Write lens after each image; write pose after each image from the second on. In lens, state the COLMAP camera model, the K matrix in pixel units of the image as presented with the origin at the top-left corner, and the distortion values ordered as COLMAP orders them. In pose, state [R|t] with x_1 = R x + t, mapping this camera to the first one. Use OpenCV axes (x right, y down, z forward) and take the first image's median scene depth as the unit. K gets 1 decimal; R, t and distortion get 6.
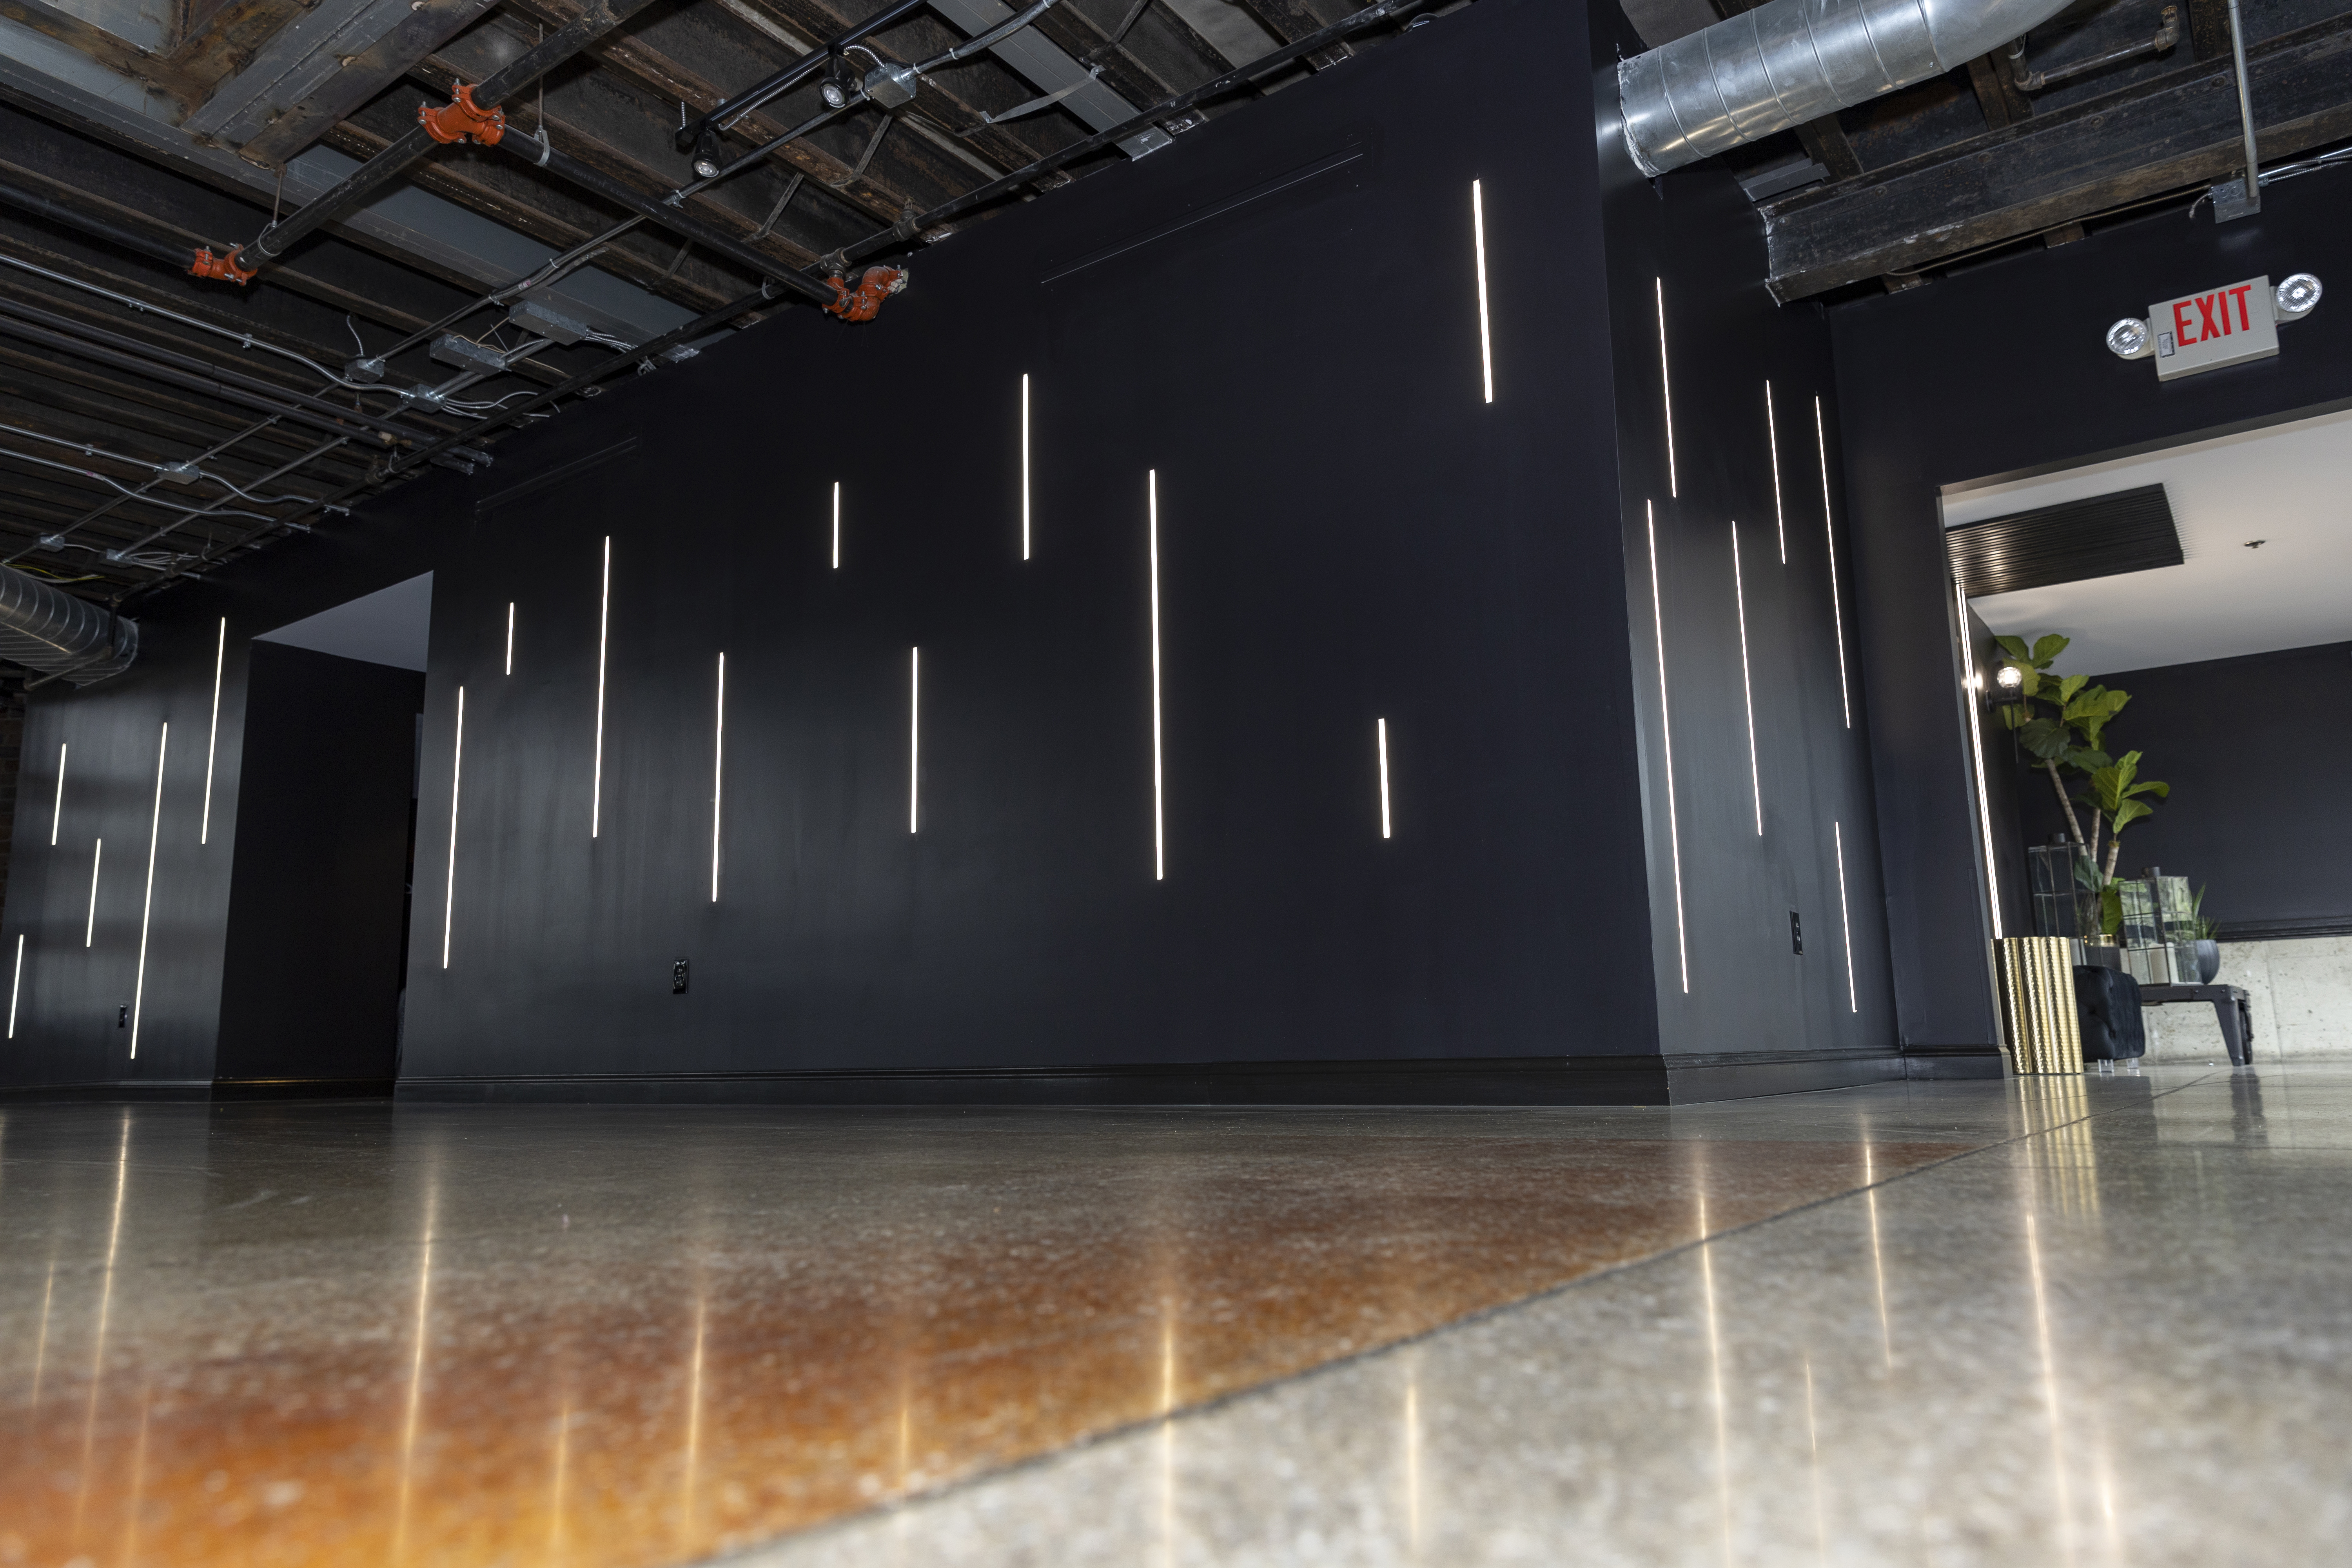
lens RADIAL K [[1556.1, 0, 1161.7], [0, 1556.1, 780.8], [0, 0, 1]] dist [-0.010838, -0.003553]
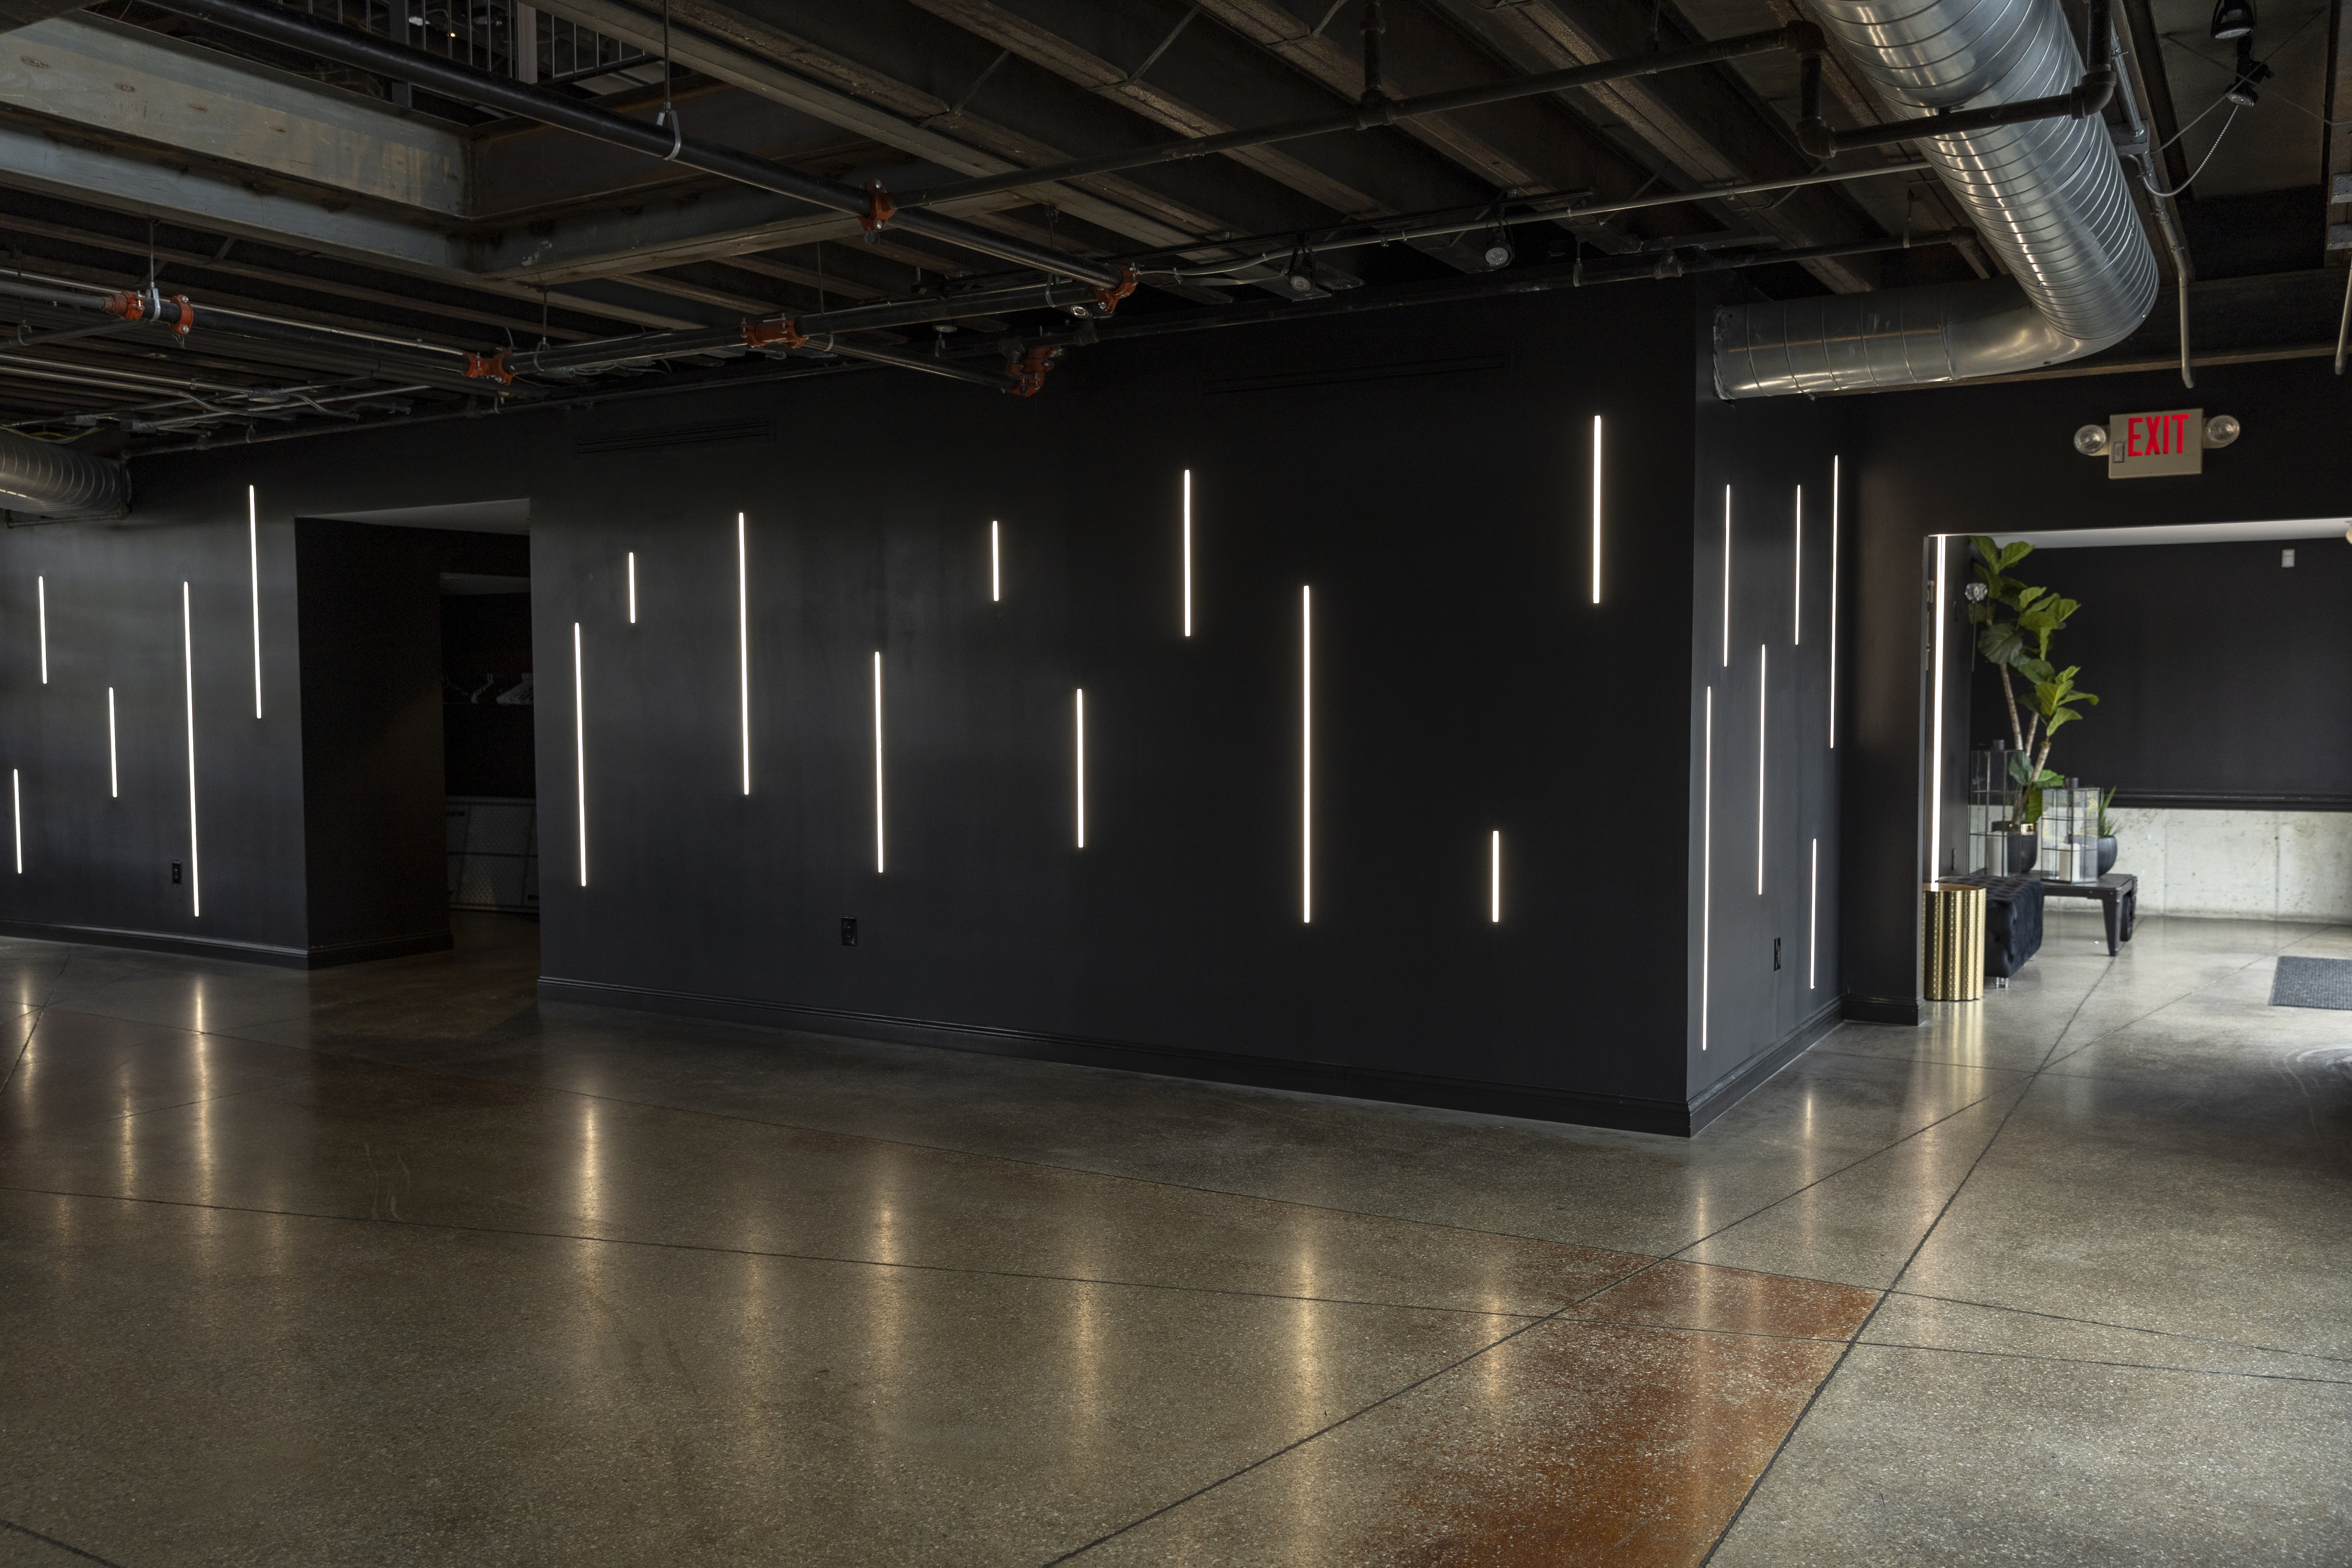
lens RADIAL K [[1878.2, 0, 1181.4], [0, 1878.2, 789.0], [0, 0, 1]] dist [-0.007709, -0.000222]
pose [[0.995130, 0.001910, 0.098555, -0.151455], [-0.025054, 0.971880, 0.234139, -0.235468], [-0.095336, -0.235468, 0.967195, -0.277185]]
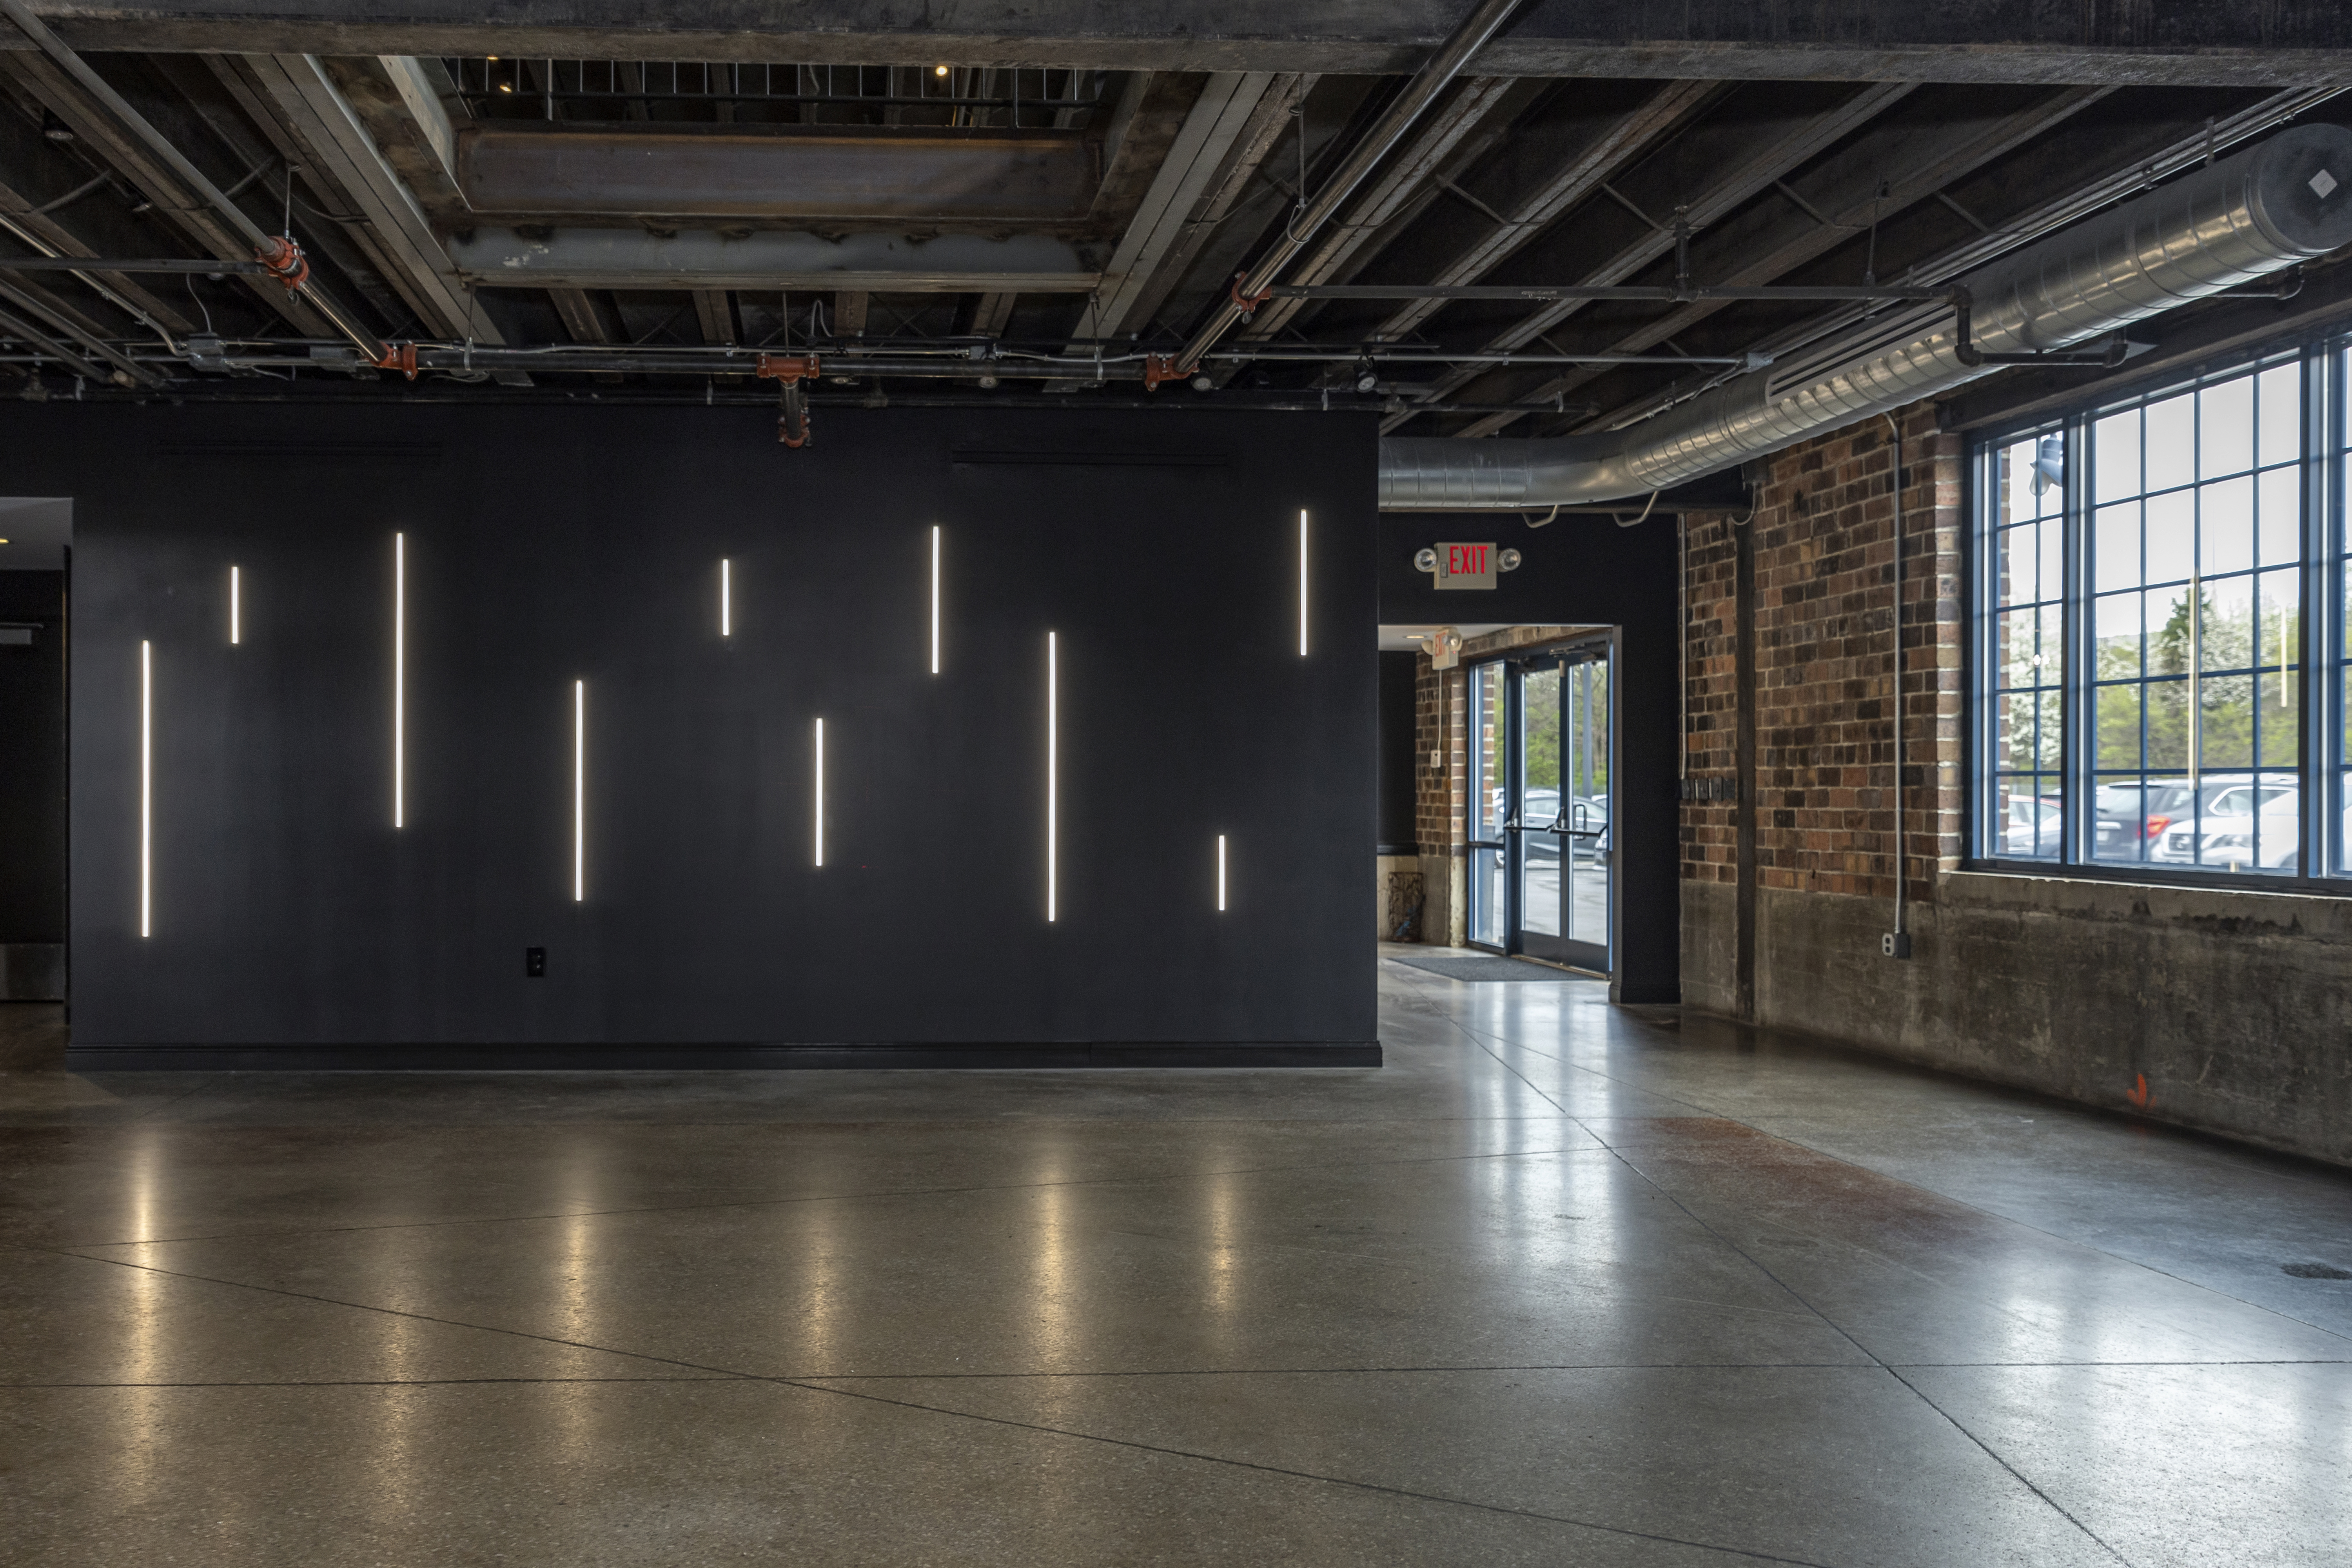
lens RADIAL K [[1768.8, 0, 1168.0], [0, 1768.8, 782.9], [0, 0, 1]] dist [0.004434, -0.003561]
pose [[0.783566, 0.010856, 0.621214, -0.573024], [-0.124135, 0.982424, 0.139408, -0.184306], [-0.608781, -0.186350, 0.771141, -0.212978]]
